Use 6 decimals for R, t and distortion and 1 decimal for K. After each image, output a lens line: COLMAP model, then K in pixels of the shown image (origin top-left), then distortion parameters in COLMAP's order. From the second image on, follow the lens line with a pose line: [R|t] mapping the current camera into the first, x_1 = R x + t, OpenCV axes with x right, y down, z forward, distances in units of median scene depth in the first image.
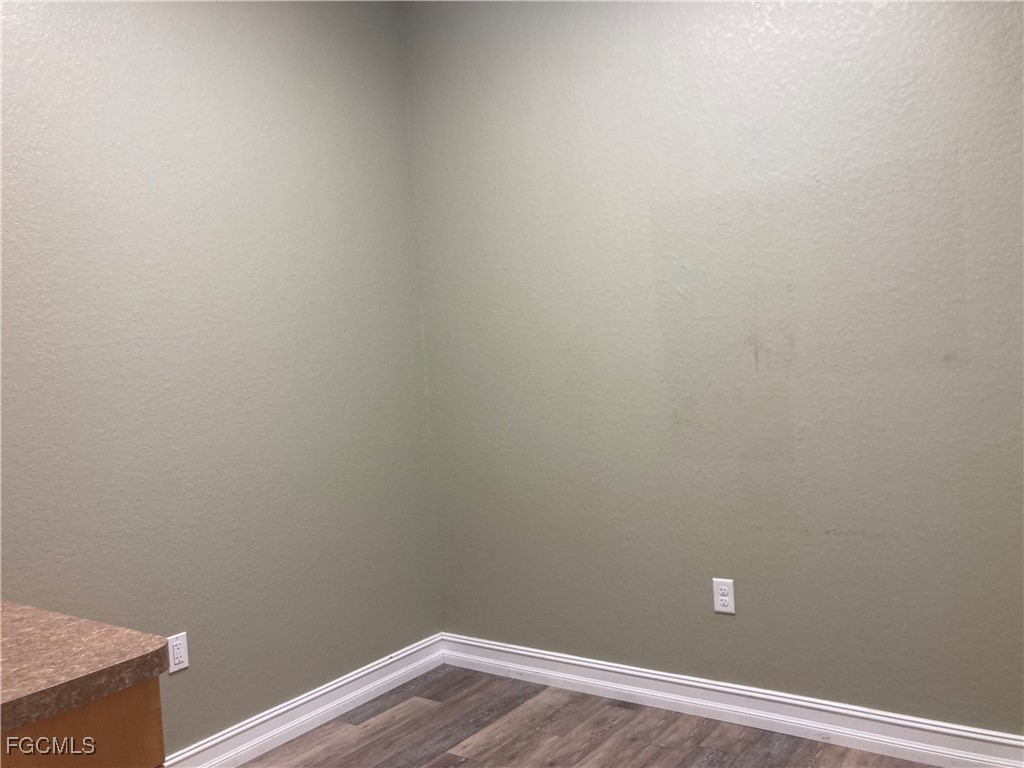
lens RADIAL K [[843.7, 0, 511.5], [0, 843.7, 383.6], [0, 0, 1]] dist [0.035544, 0.002562]
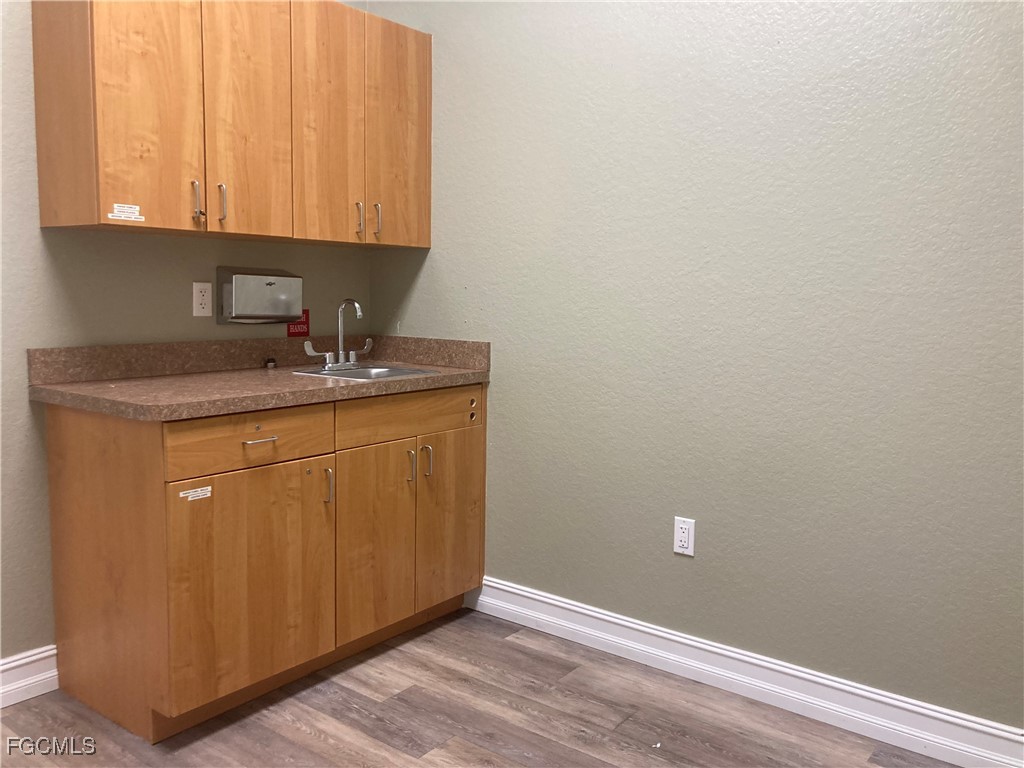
lens RADIAL K [[843.7, 0, 510.3], [0, 843.7, 369.1], [0, 0, 1]] dist [0.035544, 0.002562]
pose [[-0.019976, 0.167044, -0.985747, 0.528449], [-0.031919, 0.985335, 0.167621, -0.027534], [0.999291, 0.034813, -0.014352, 0.803744]]
